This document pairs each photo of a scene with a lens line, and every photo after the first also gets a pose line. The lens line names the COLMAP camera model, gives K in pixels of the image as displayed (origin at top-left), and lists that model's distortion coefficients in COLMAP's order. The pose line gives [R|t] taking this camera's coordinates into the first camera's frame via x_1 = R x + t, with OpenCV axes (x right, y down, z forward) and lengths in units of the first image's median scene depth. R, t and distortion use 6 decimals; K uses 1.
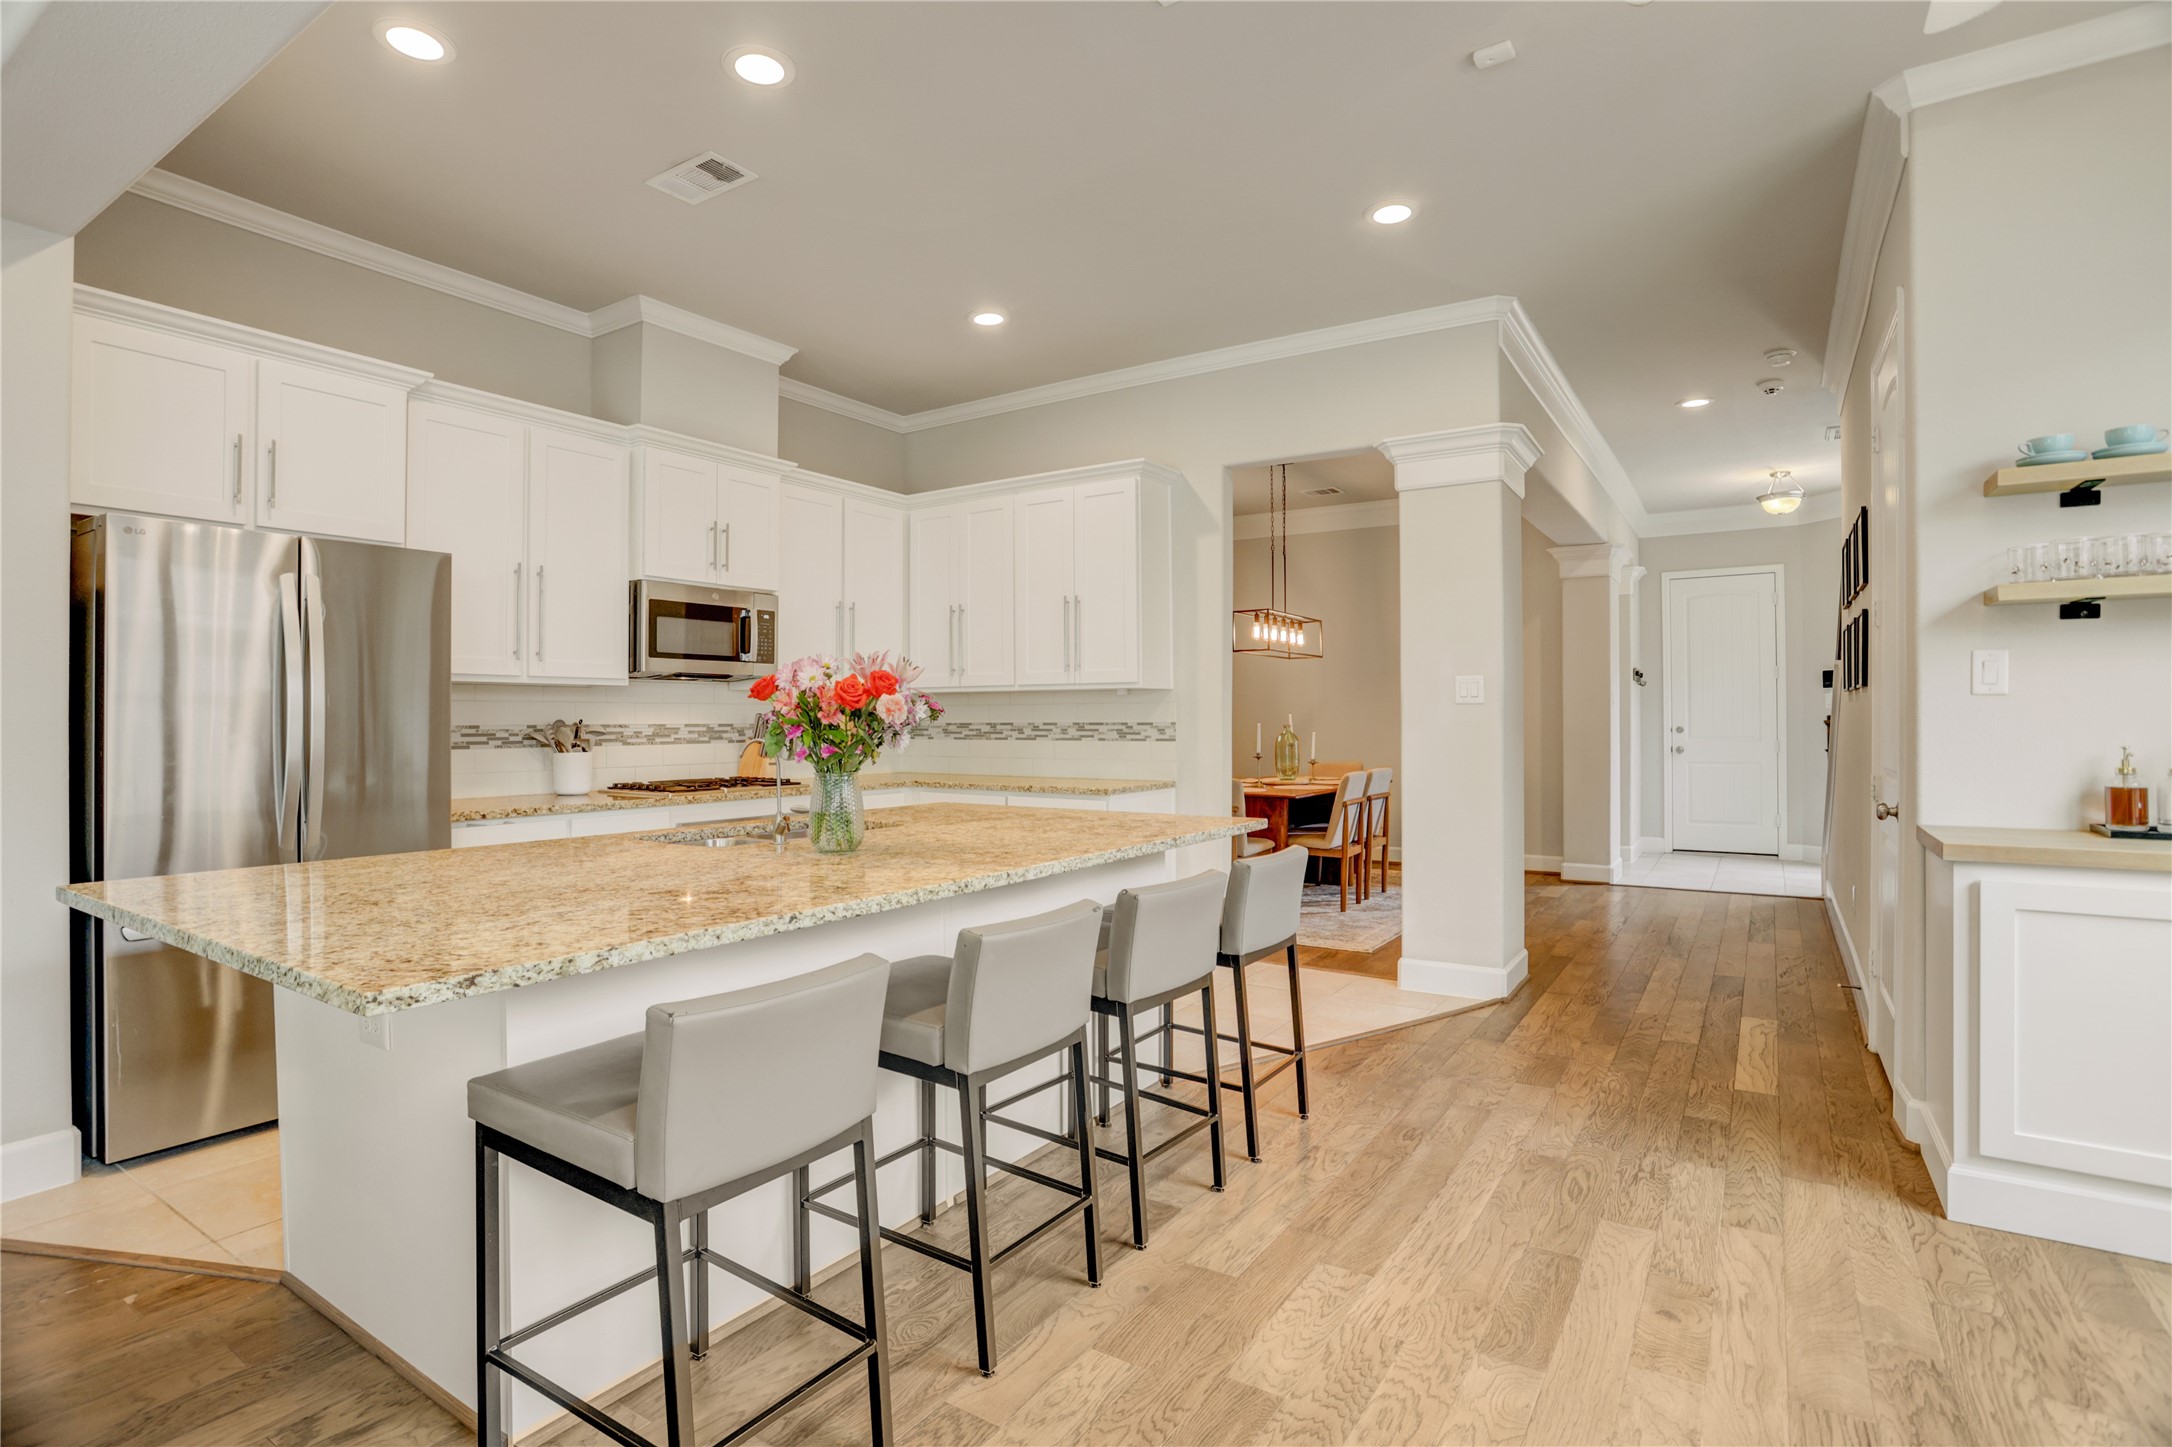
lens RADIAL K [[1063.2, 0, 1076.0], [0, 1063.2, 712.9], [0, 0, 1]] dist [-0.071399, 0.032140]
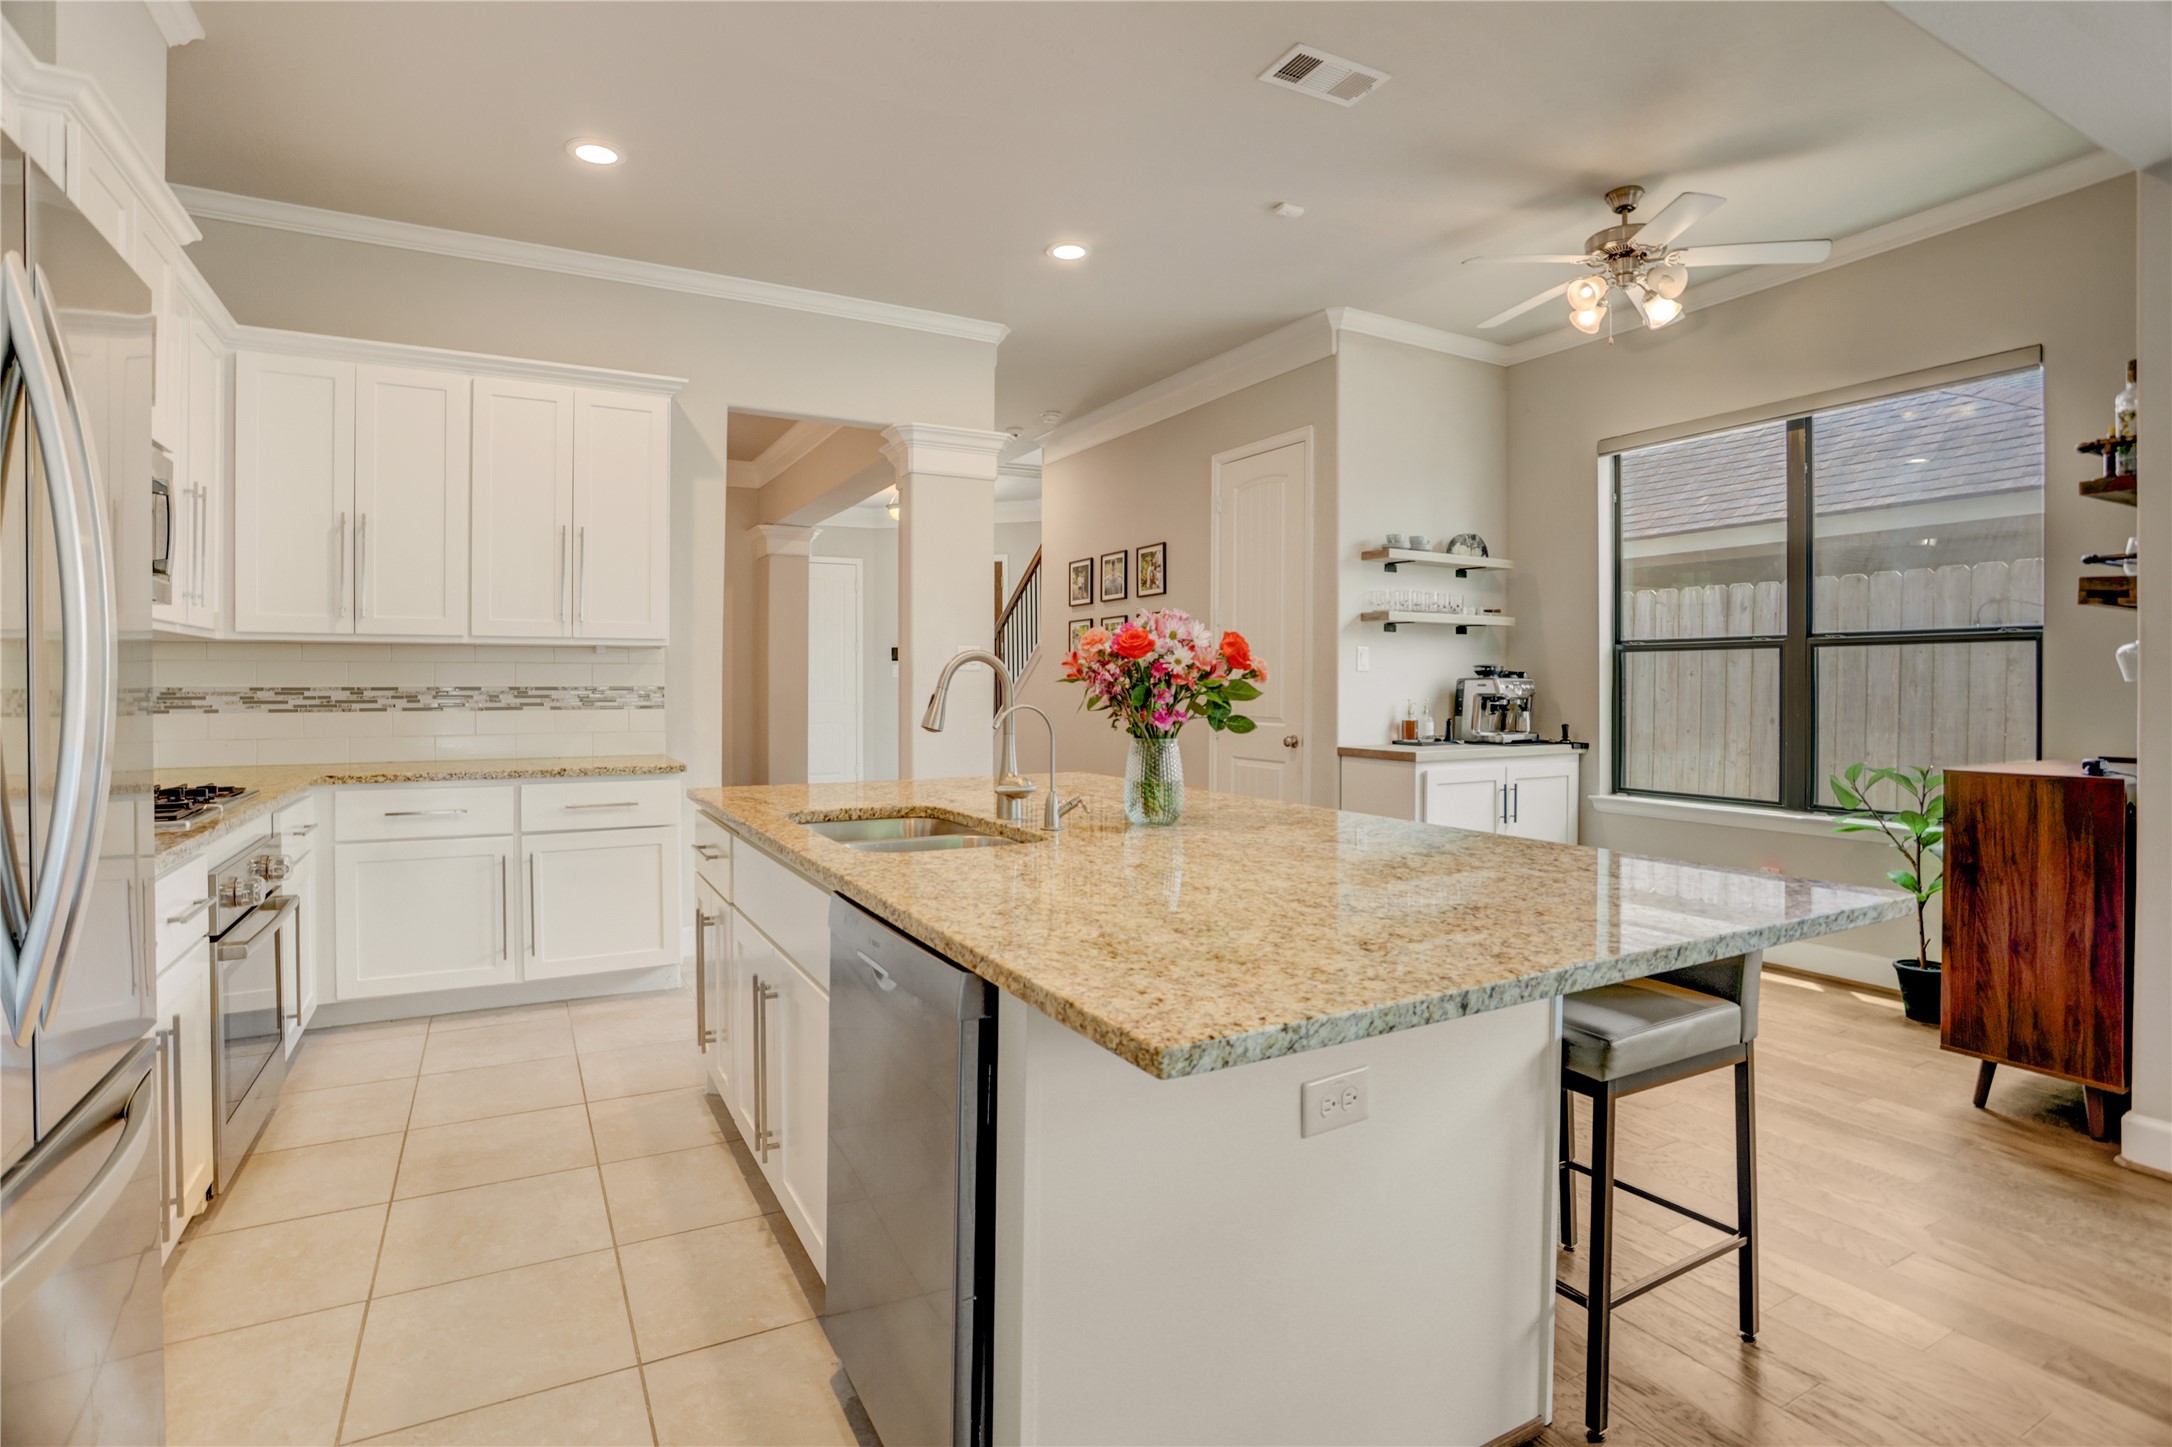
lens RADIAL K [[1073.9, 0, 1080.2], [0, 1073.9, 693.9], [0, 0, 1]] dist [-0.070843, 0.031313]
pose [[0.464443, -0.004491, 0.885592, -0.581665], [-0.007614, 0.999930, 0.009064, 0.004784], [-0.885570, -0.010952, 0.464376, 0.334216]]
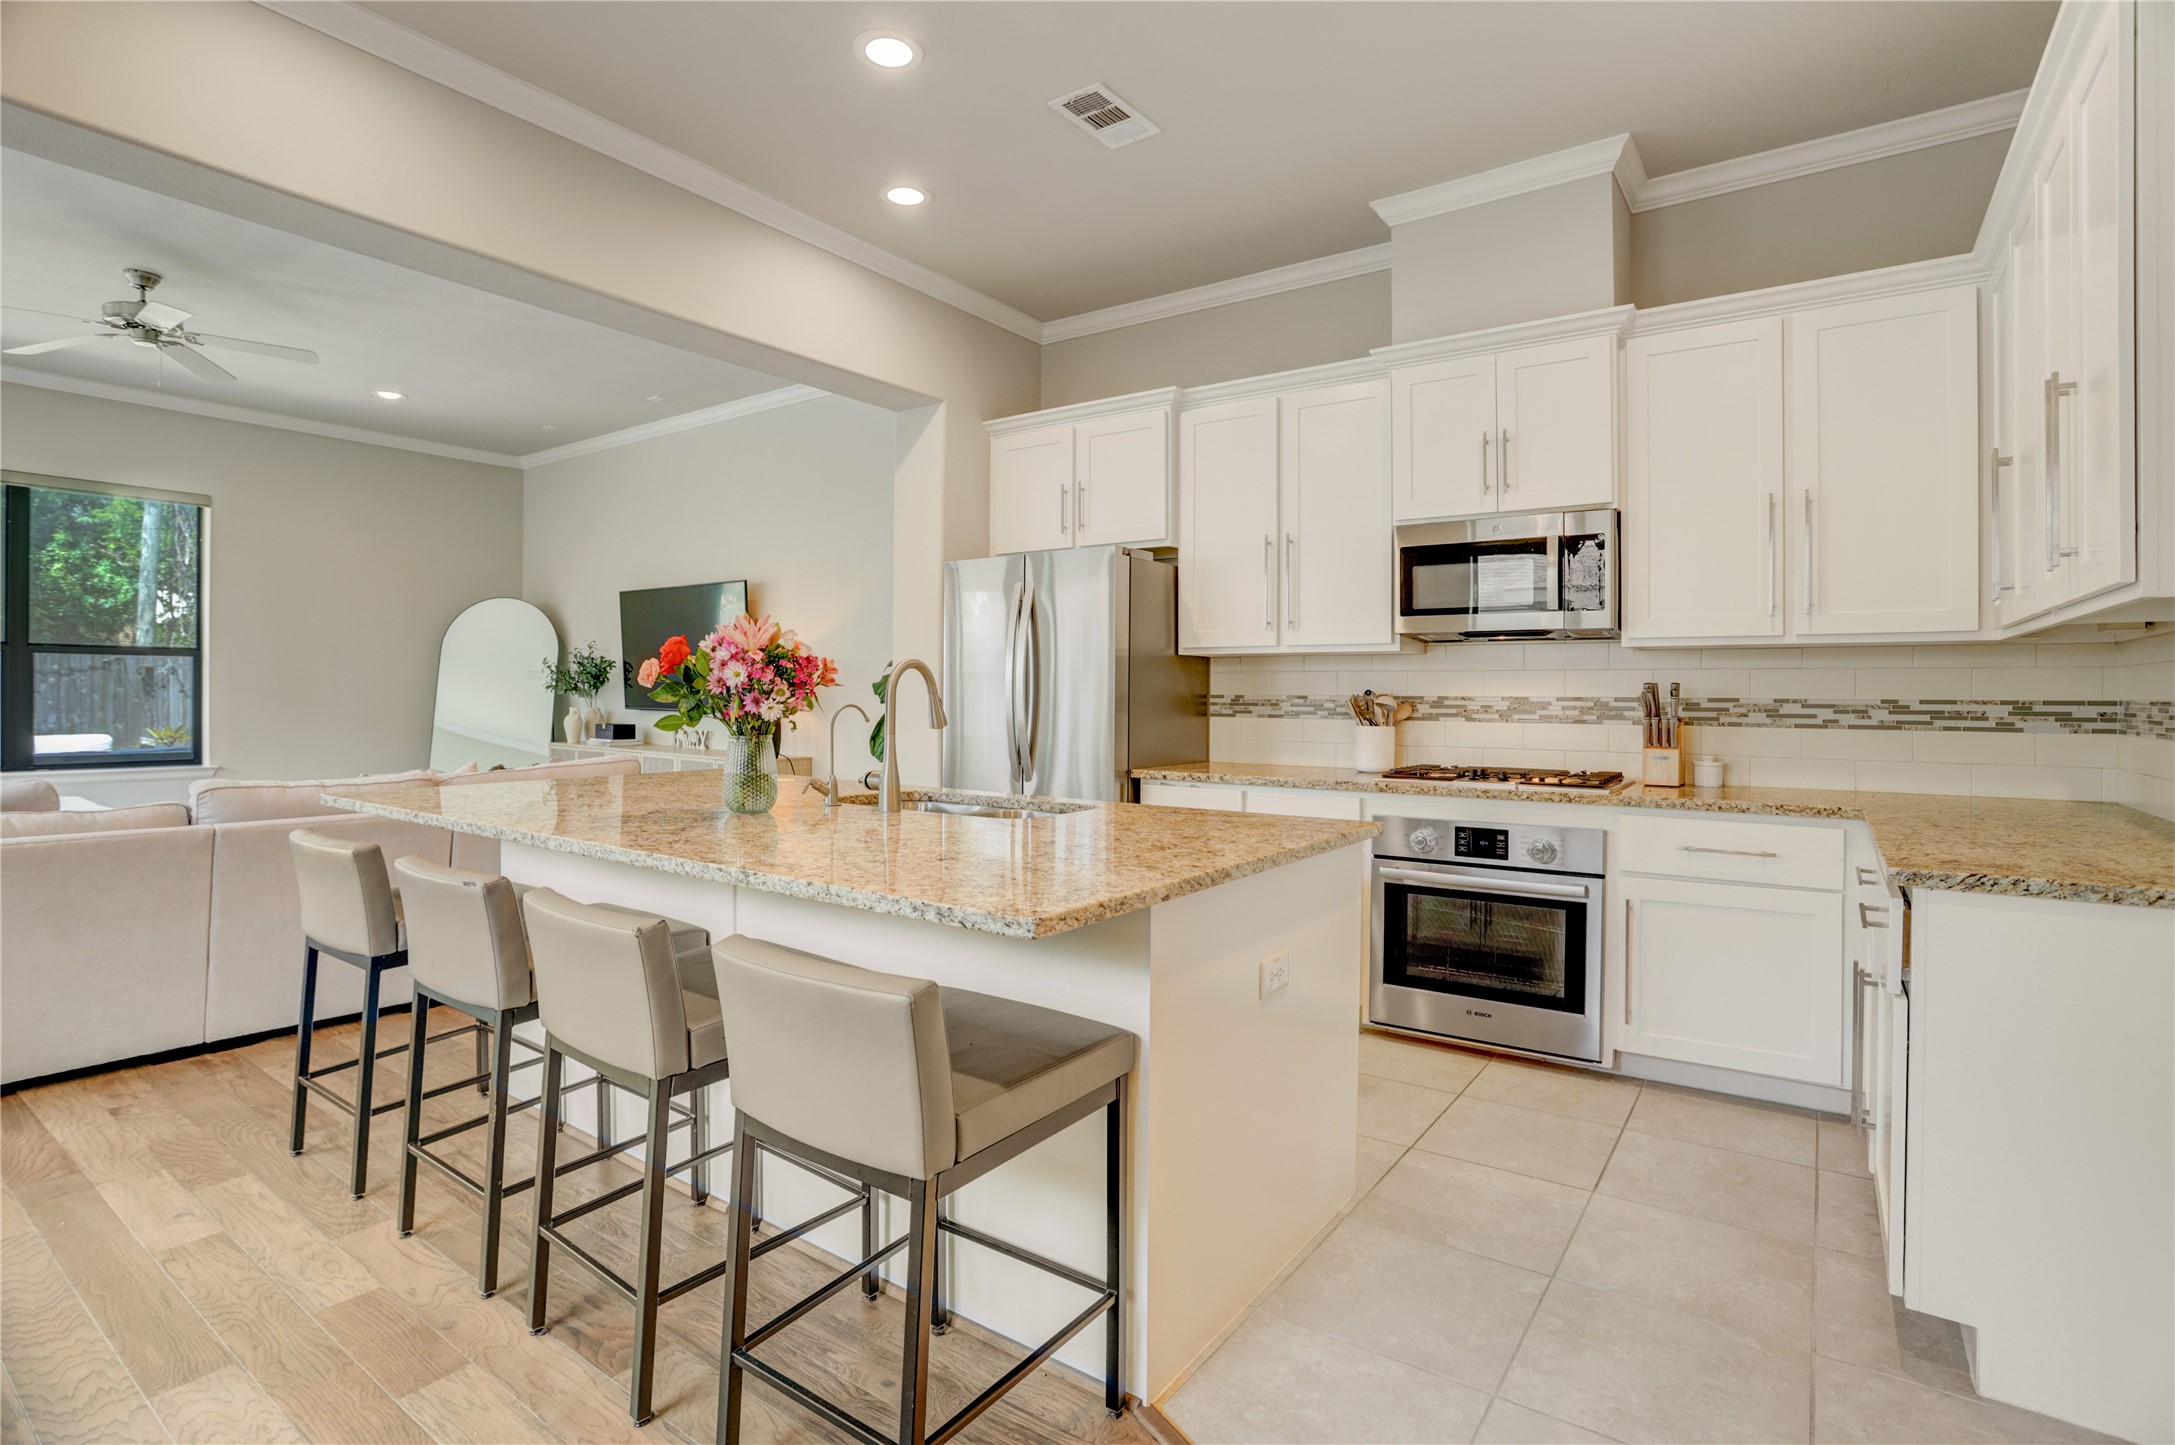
lens RADIAL K [[1057.2, 0, 1080.3], [0, 1057.2, 695.5], [0, 0, 1]] dist [-0.073623, 0.031746]
pose [[-0.034616, 0.005218, -0.999387, 0.420861], [0.000492, 0.999986, 0.005204, 0.005667], [0.999401, -0.000312, -0.034619, 0.727193]]
